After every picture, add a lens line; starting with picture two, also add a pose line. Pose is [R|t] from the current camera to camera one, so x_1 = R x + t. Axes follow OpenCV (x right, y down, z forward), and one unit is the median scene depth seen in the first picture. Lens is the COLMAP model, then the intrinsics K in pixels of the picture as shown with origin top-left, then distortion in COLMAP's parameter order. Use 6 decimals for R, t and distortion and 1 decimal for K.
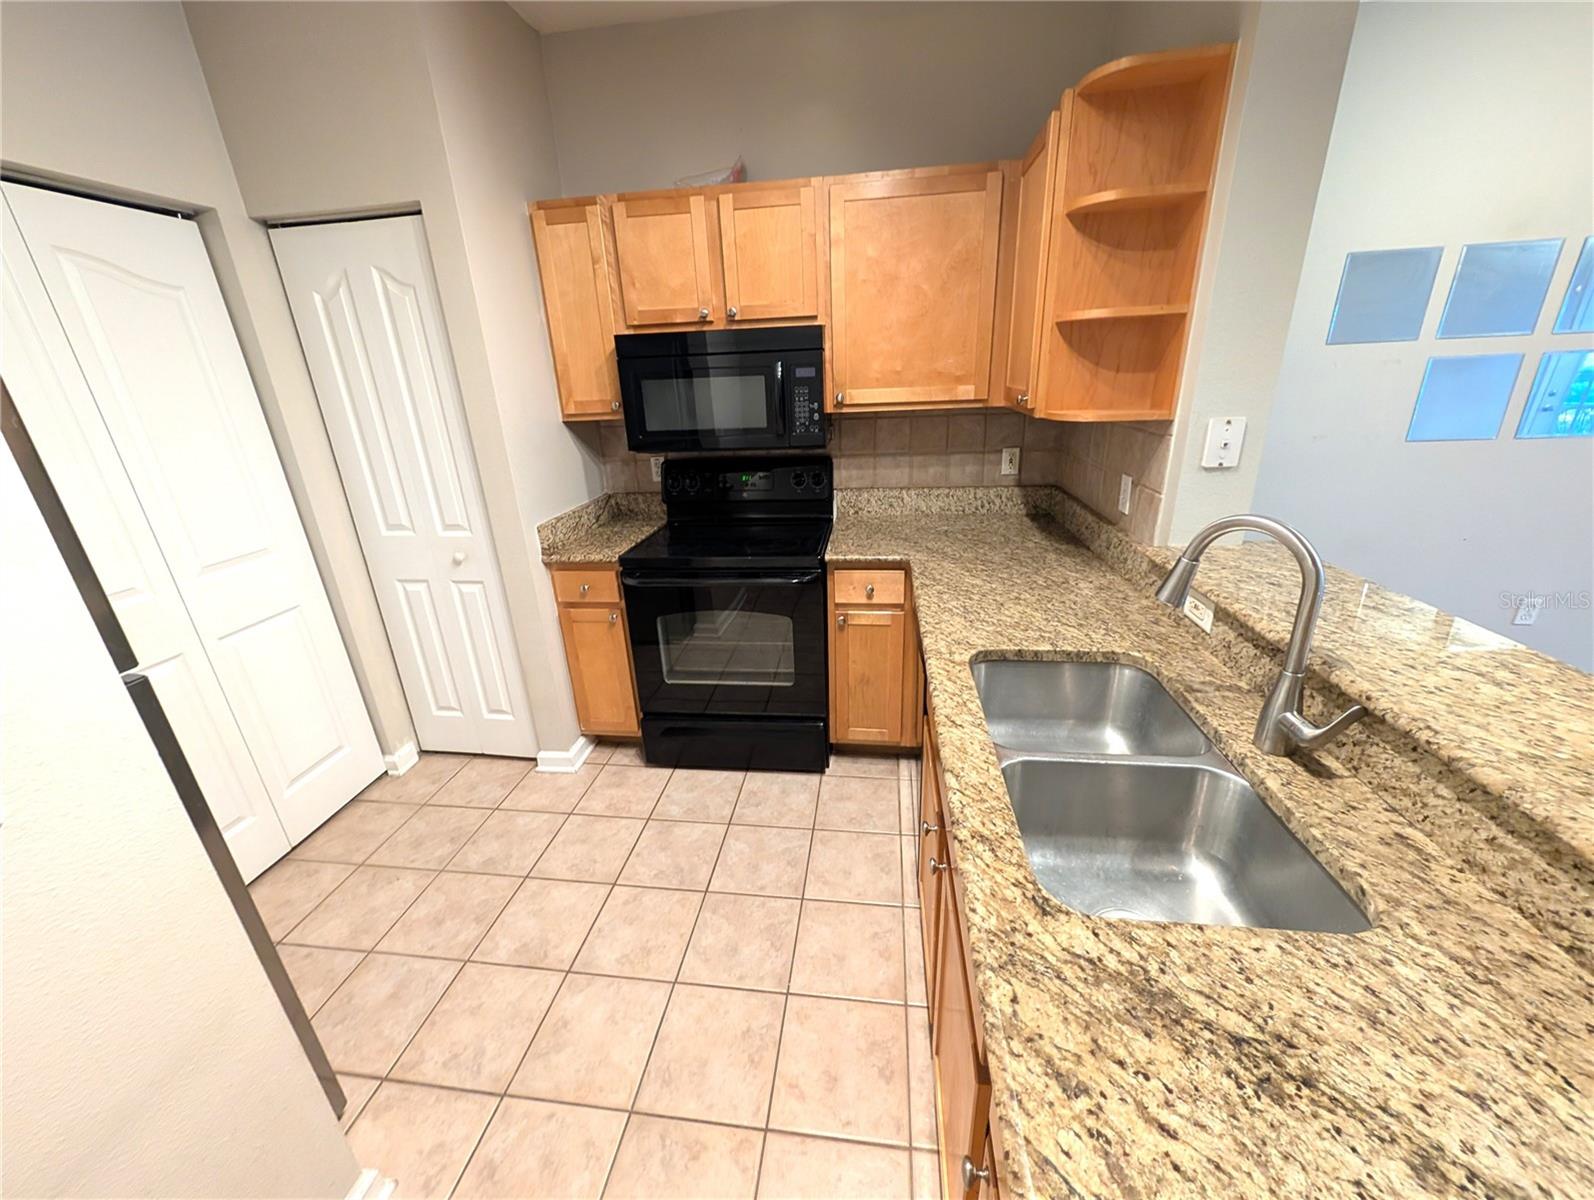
lens RADIAL K [[607.3, 0, 796.3], [0, 607.3, 597.0], [0, 0, 1]] dist [0.003856, -0.000165]
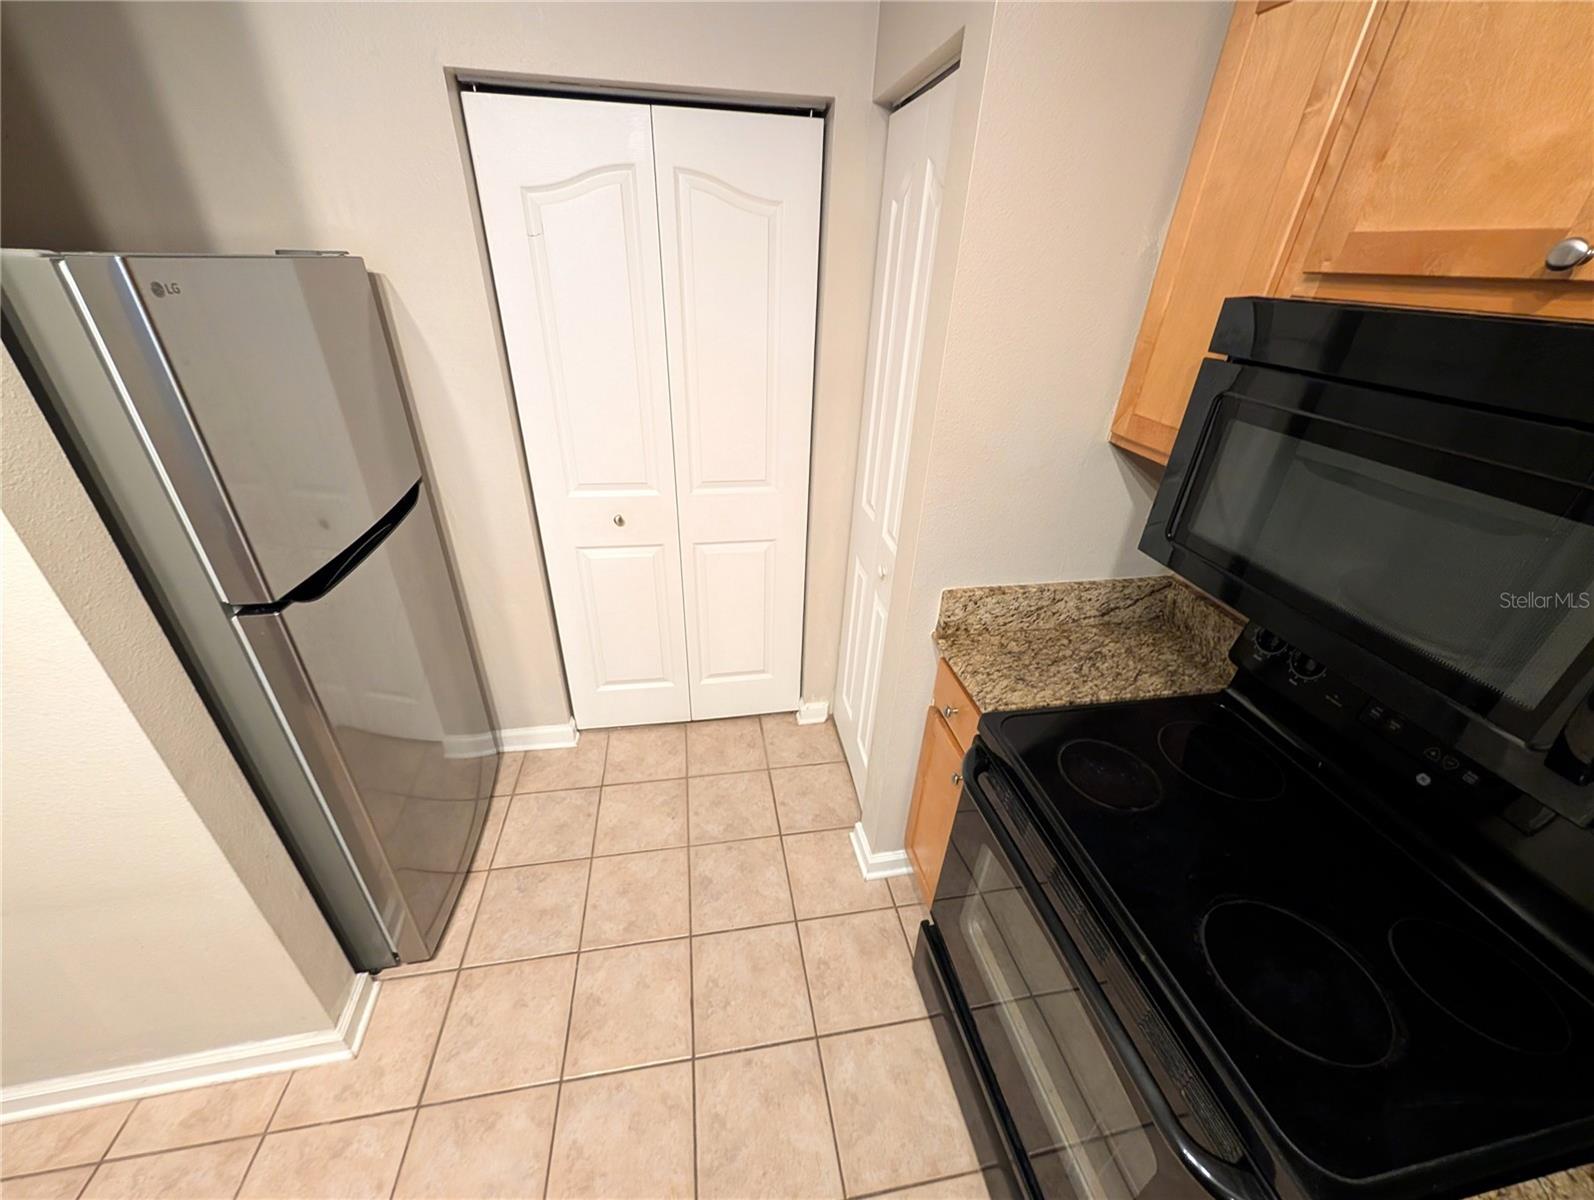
lens RADIAL K [[607.3, 0, 796.3], [0, 607.3, 597.0], [0, 0, 1]] dist [0.003856, -0.000165]
pose [[0.302279, 0.512303, -0.803849, 0.042103], [-0.380810, 0.837982, 0.390857, -0.287530], [0.873848, 0.187966, 0.448395, 0.553088]]
